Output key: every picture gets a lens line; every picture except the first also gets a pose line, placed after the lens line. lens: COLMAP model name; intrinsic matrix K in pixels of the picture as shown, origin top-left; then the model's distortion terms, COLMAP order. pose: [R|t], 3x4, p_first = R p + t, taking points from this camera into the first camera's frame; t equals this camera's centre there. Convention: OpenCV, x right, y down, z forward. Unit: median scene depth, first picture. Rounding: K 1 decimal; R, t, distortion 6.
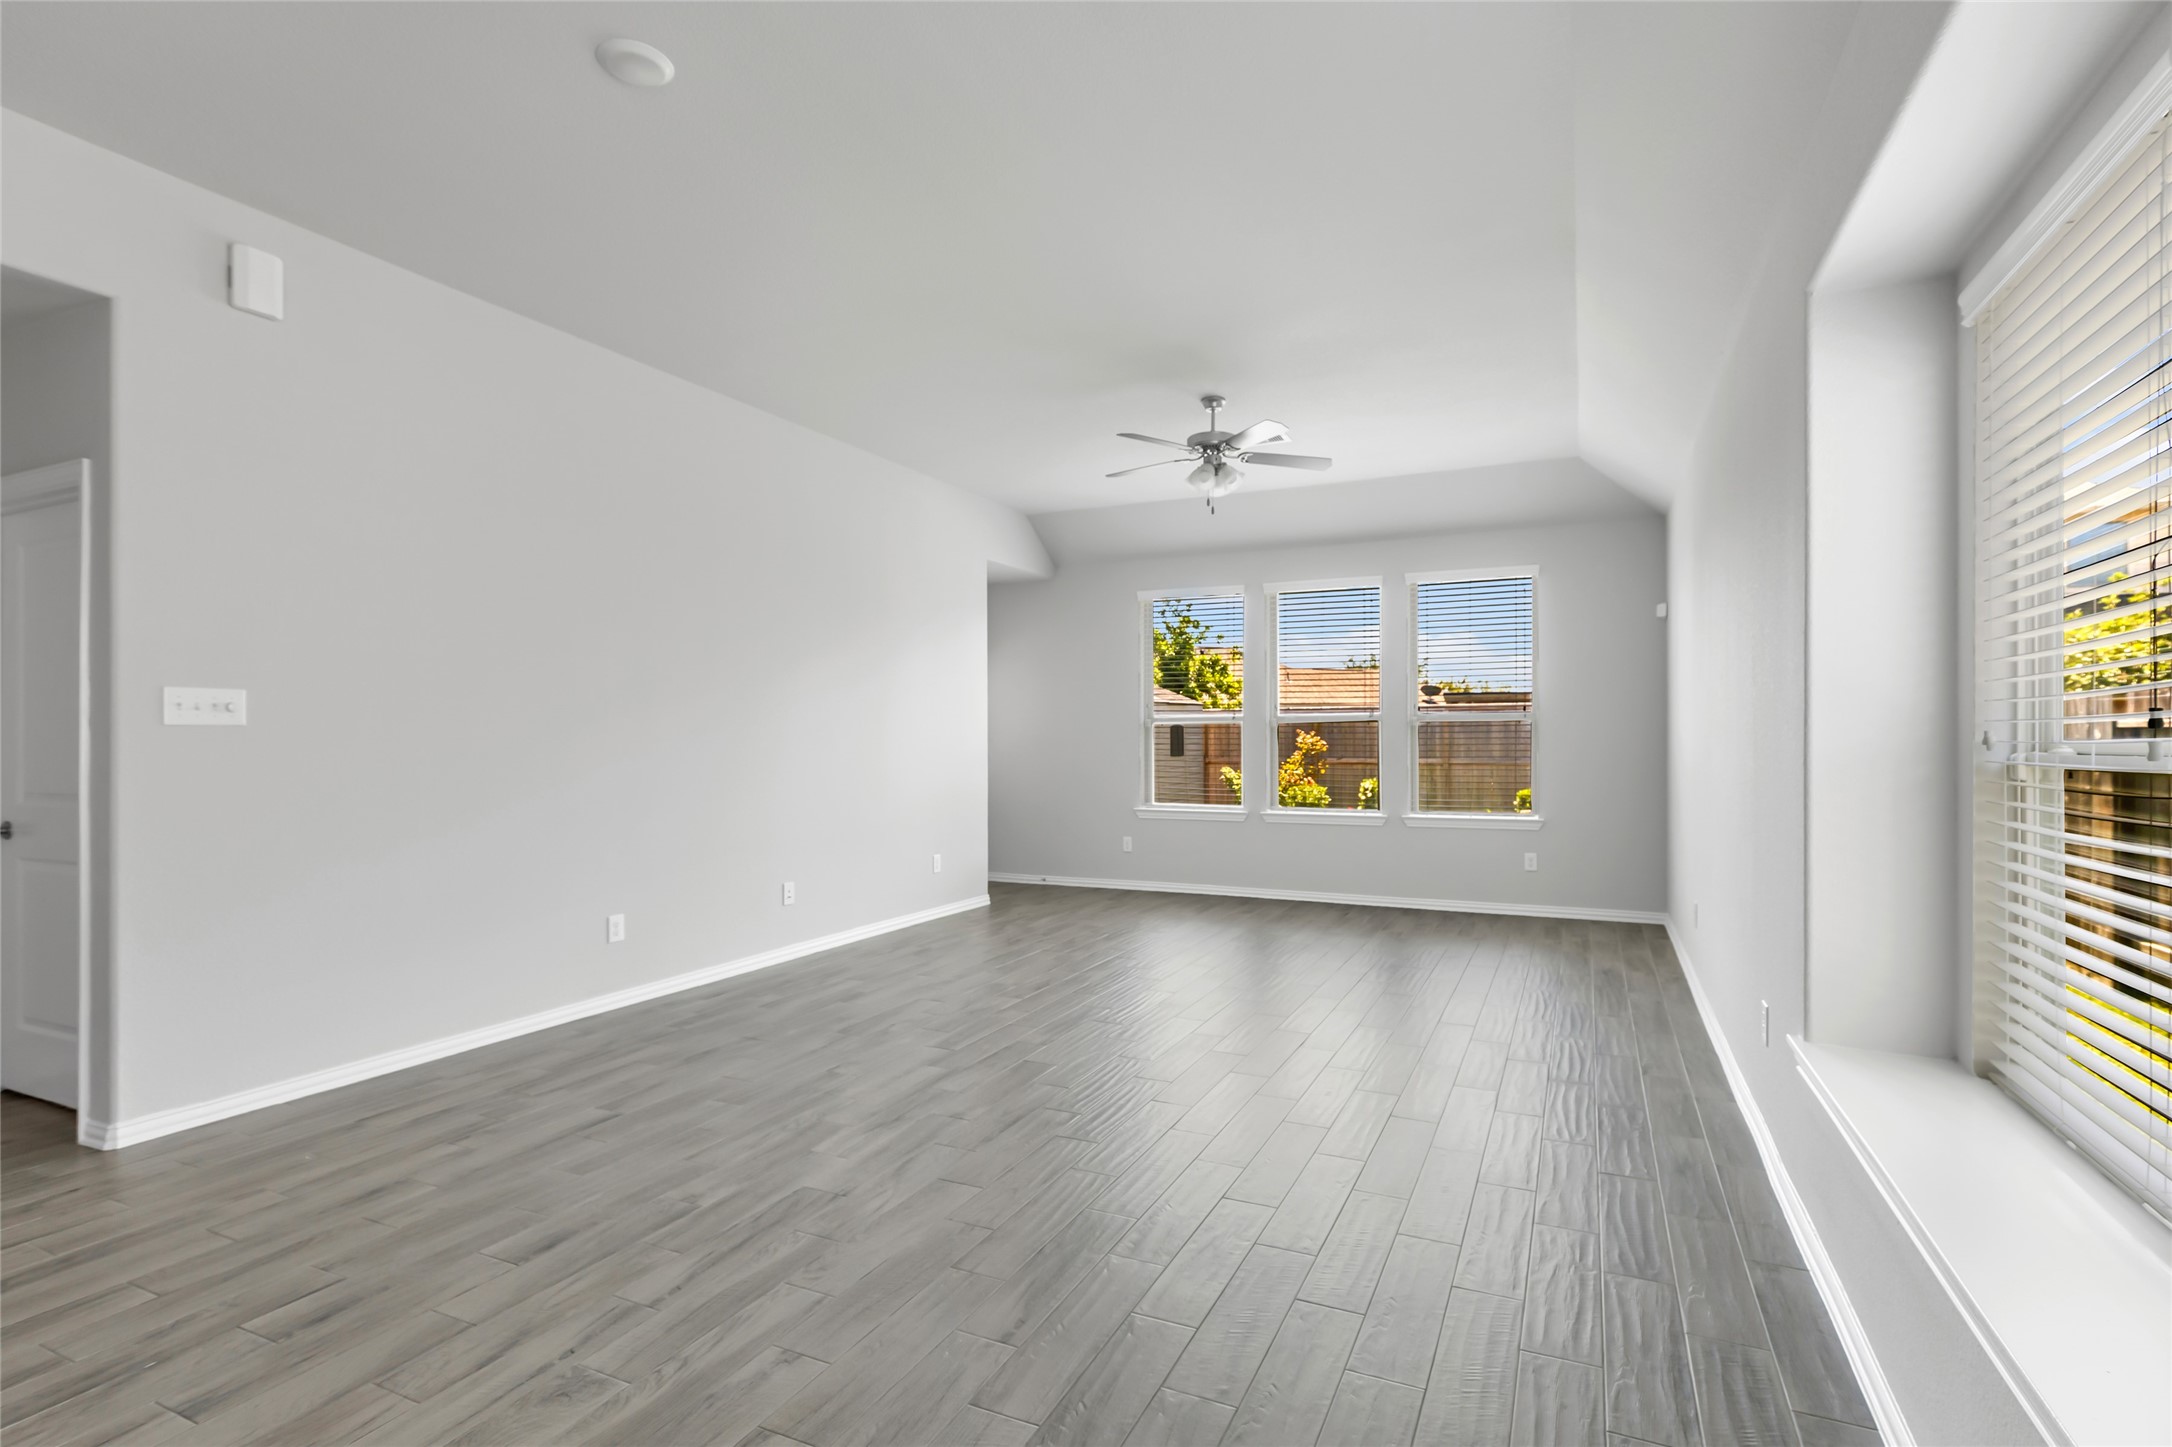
lens RADIAL K [[1016.3, 0, 1105.0], [0, 1016.3, 746.9], [0, 0, 1]] dist [0.001333, 0.000080]
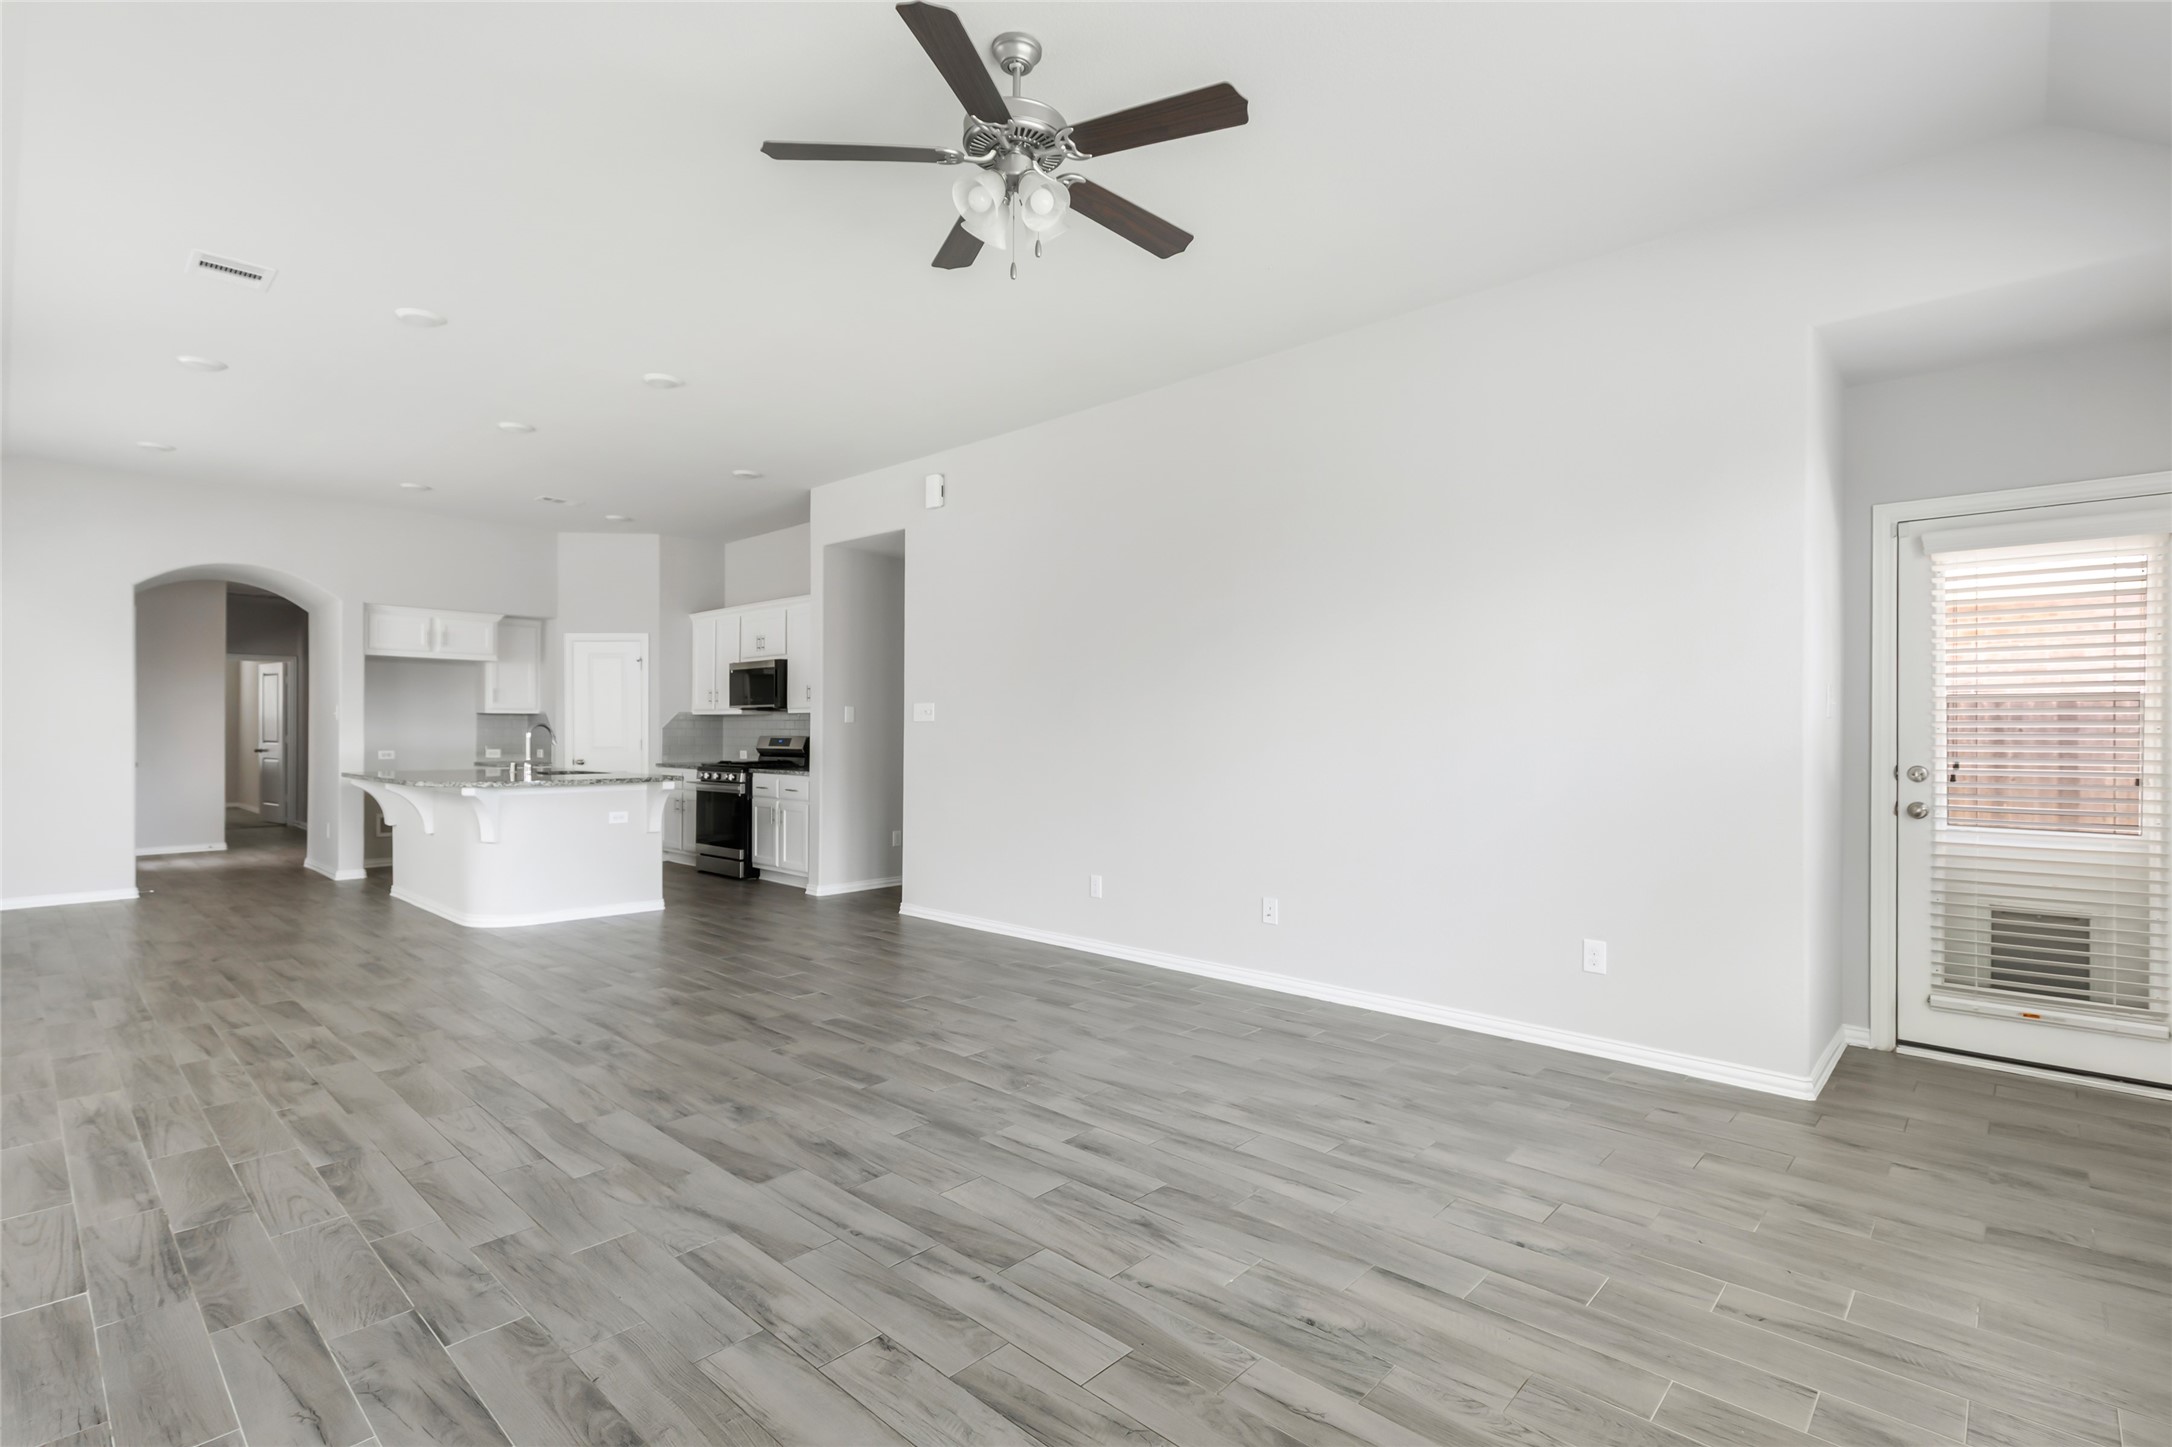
lens RADIAL K [[1016.3, 0, 1123.1], [0, 1016.3, 728.9], [0, 0, 1]] dist [0.001333, 0.000080]
pose [[-0.293448, -0.002424, -0.955972, 0.568291], [-0.010790, 0.999941, 0.000776, -0.007272], [0.955914, 0.010543, -0.293457, 1.200687]]
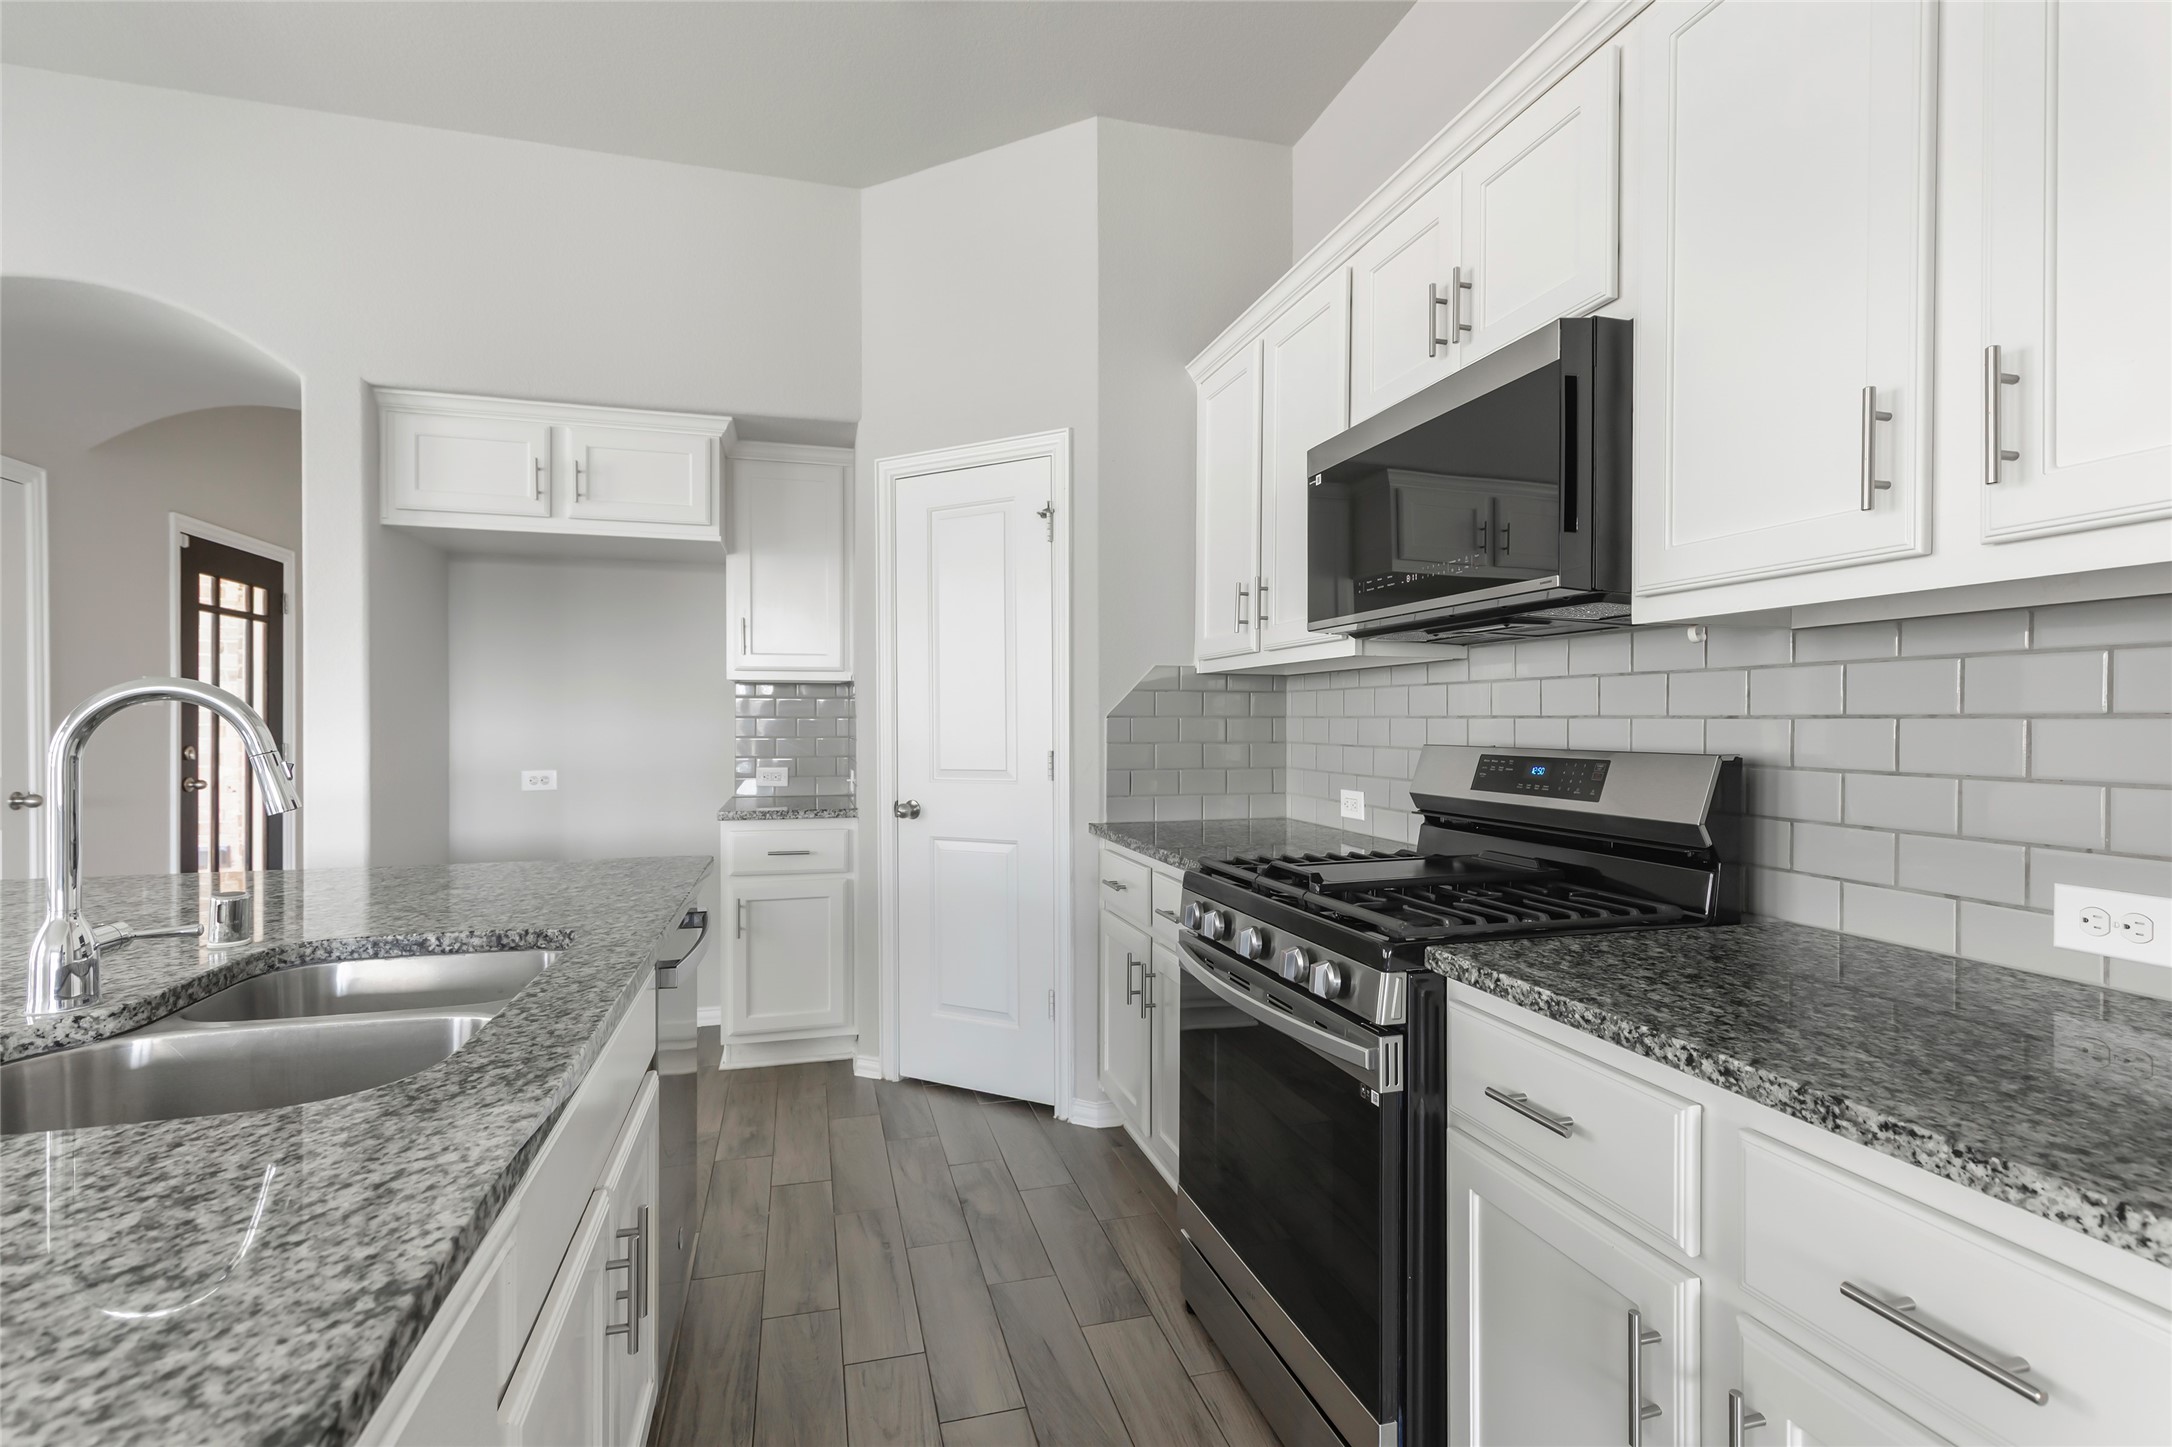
lens RADIAL K [[1016.3, 0, 1090.2], [0, 1016.3, 718.3], [0, 0, 1]] dist [0.001333, 0.000080]
pose [[-0.764483, 0.000014, -0.644644, -0.486143], [-0.004272, 0.999978, 0.005088, -0.000022], [0.644630, 0.006644, -0.764466, 0.365357]]
